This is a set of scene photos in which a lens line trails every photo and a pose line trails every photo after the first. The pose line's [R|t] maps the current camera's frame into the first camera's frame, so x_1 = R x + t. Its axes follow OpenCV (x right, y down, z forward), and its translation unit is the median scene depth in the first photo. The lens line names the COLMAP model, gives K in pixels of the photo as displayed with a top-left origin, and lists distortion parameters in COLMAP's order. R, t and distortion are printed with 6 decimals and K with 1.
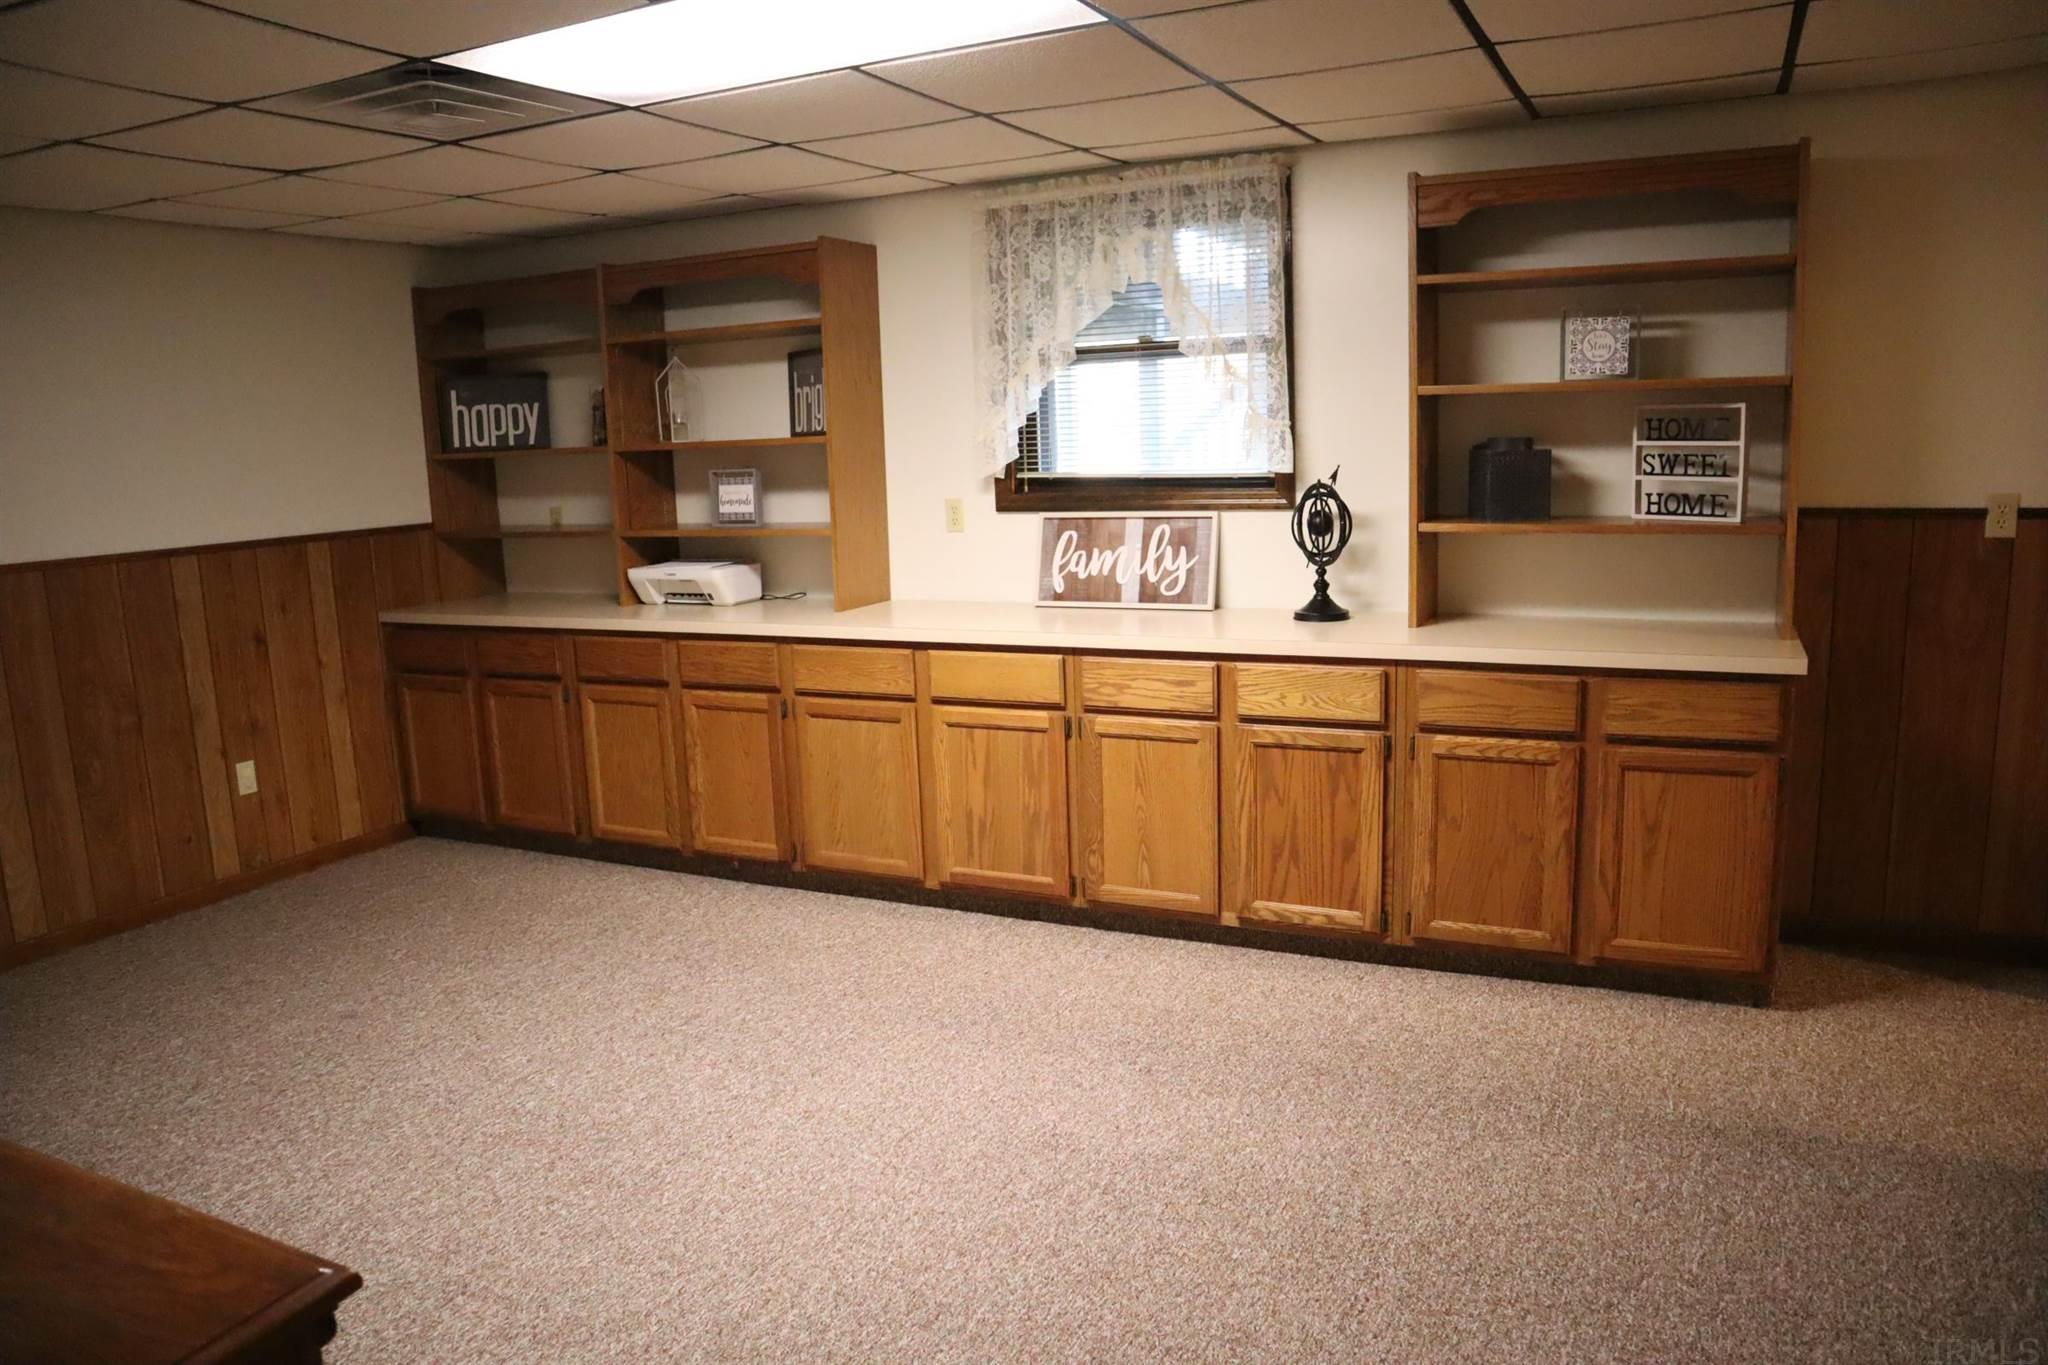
lens RADIAL K [[1416.5, 0, 1024.0], [0, 1416.5, 687.4], [0, 0, 1]] dist [-0.122581, 0.083816]
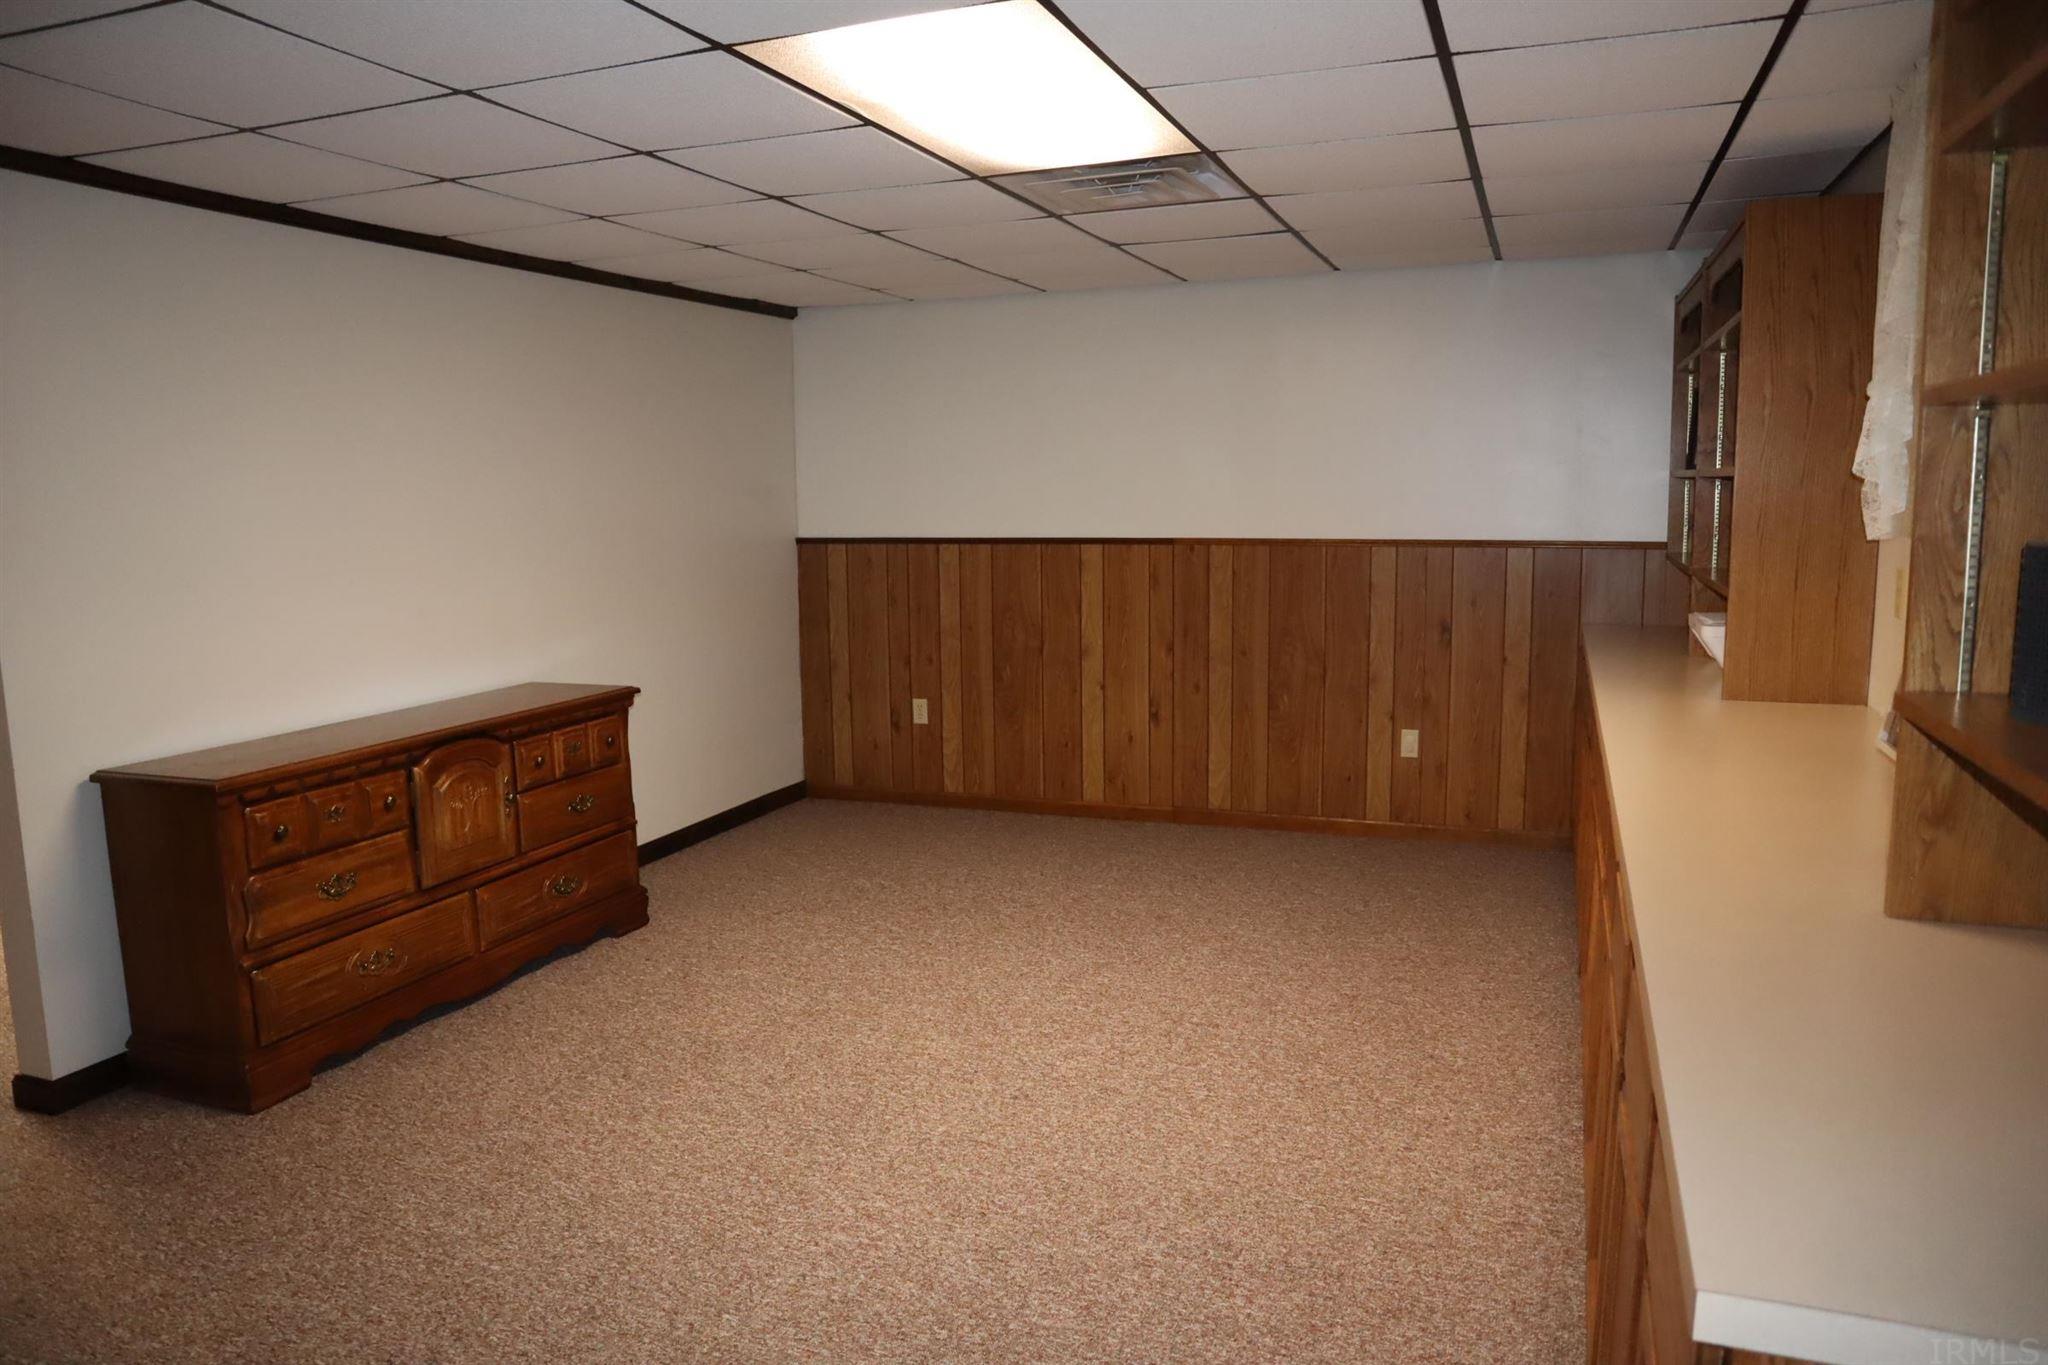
lens RADIAL K [[1416.5, 0, 1024.0], [0, 1416.5, 687.4], [0, 0, 1]] dist [-0.122581, 0.083816]
pose [[0.093146, 0.175476, -0.980067, 0.576328], [-0.170613, 0.972600, 0.157924, -0.116088], [0.980926, 0.152502, 0.120532, 0.562763]]
